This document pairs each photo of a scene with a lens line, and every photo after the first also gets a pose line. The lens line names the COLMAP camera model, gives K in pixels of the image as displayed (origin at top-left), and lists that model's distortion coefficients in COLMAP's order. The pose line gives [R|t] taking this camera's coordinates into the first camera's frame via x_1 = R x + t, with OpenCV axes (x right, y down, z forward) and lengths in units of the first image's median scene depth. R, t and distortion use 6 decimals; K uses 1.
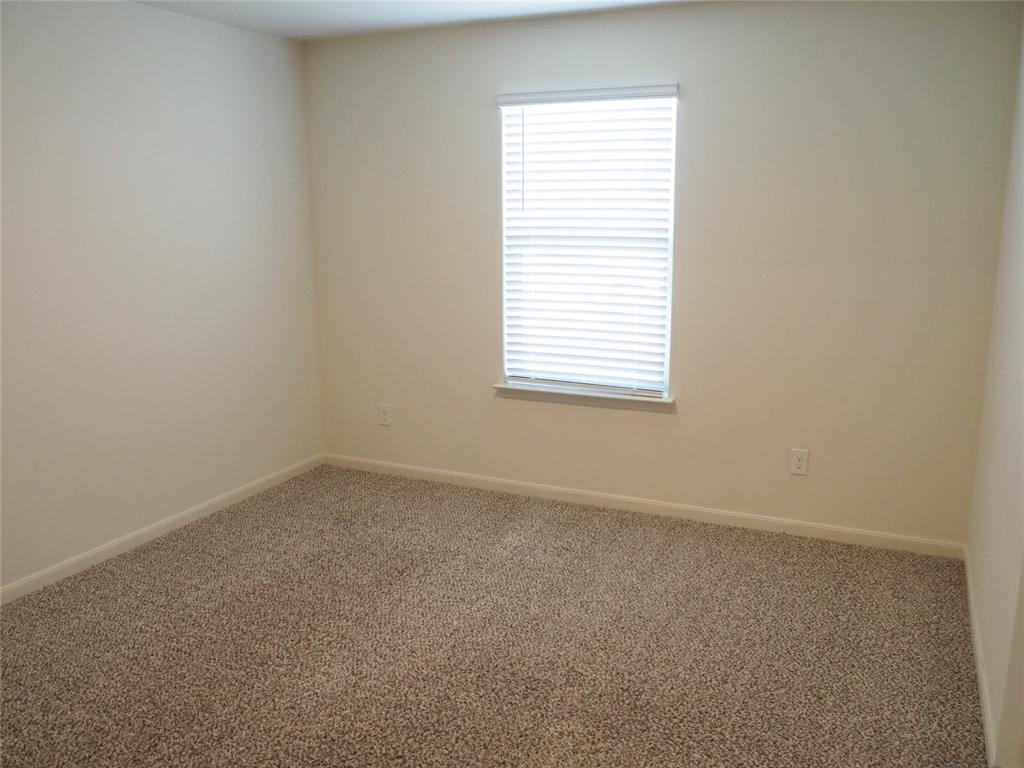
lens RADIAL K [[855.9, 0, 512.0], [0, 855.9, 384.0], [0, 0, 1]] dist [0.040403, 0.001906]
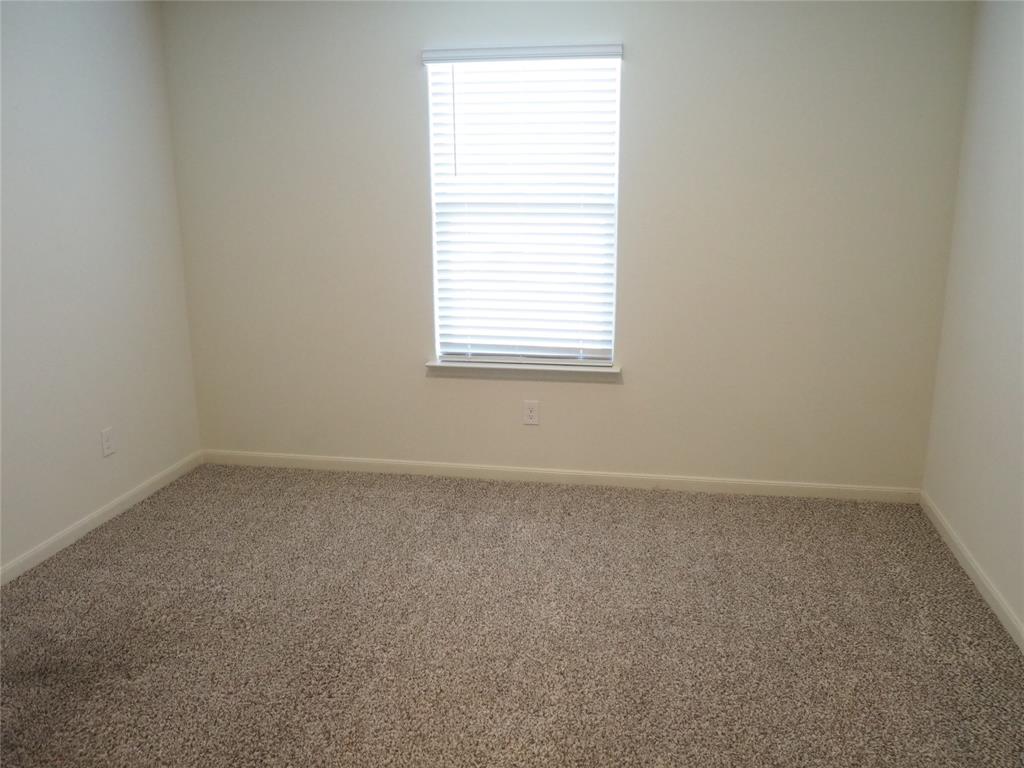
lens RADIAL K [[867.0, 0, 512.0], [0, 867.0, 384.0], [0, 0, 1]] dist [-0.048301, 0.018818]
pose [[0.971127, -0.063761, 0.229883, -0.164629], [0.054862, 0.997484, 0.044900, -0.016289], [-0.232167, -0.030991, 0.972182, 0.071683]]
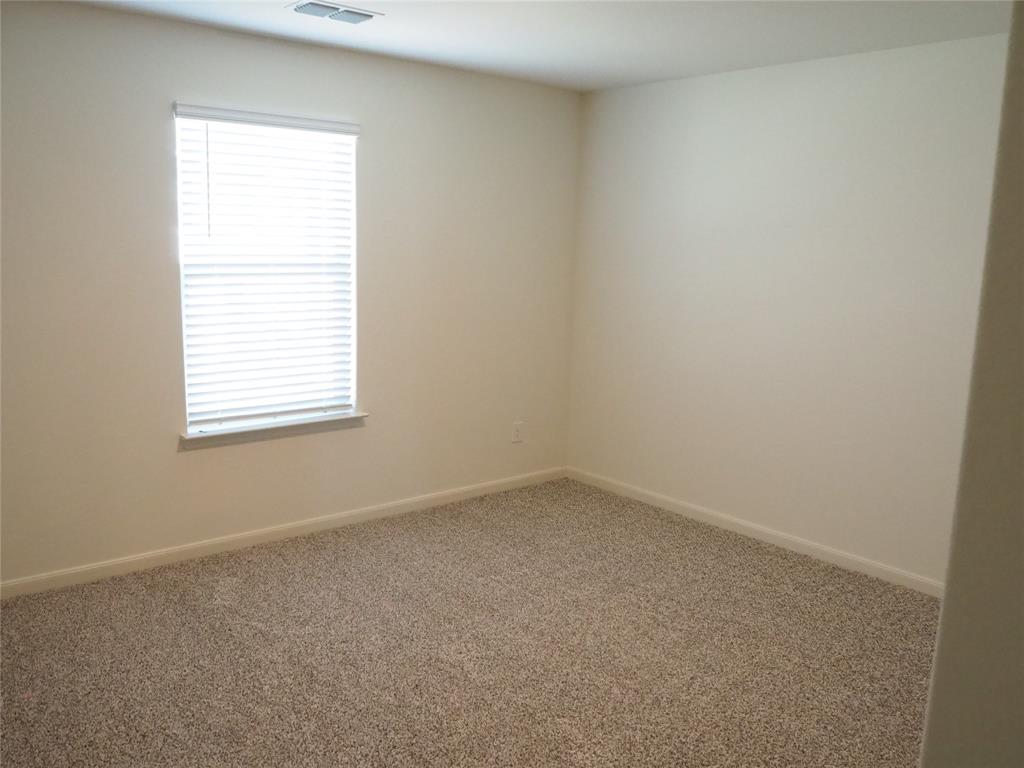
lens RADIAL K [[867.0, 0, 512.0], [0, 867.0, 384.0], [0, 0, 1]] dist [-0.048301, 0.018818]
pose [[0.427746, -0.136322, 0.893560, -0.709803], [0.168389, 0.983274, 0.069402, -0.061516], [-0.888076, 0.120779, 0.443546, 0.355264]]
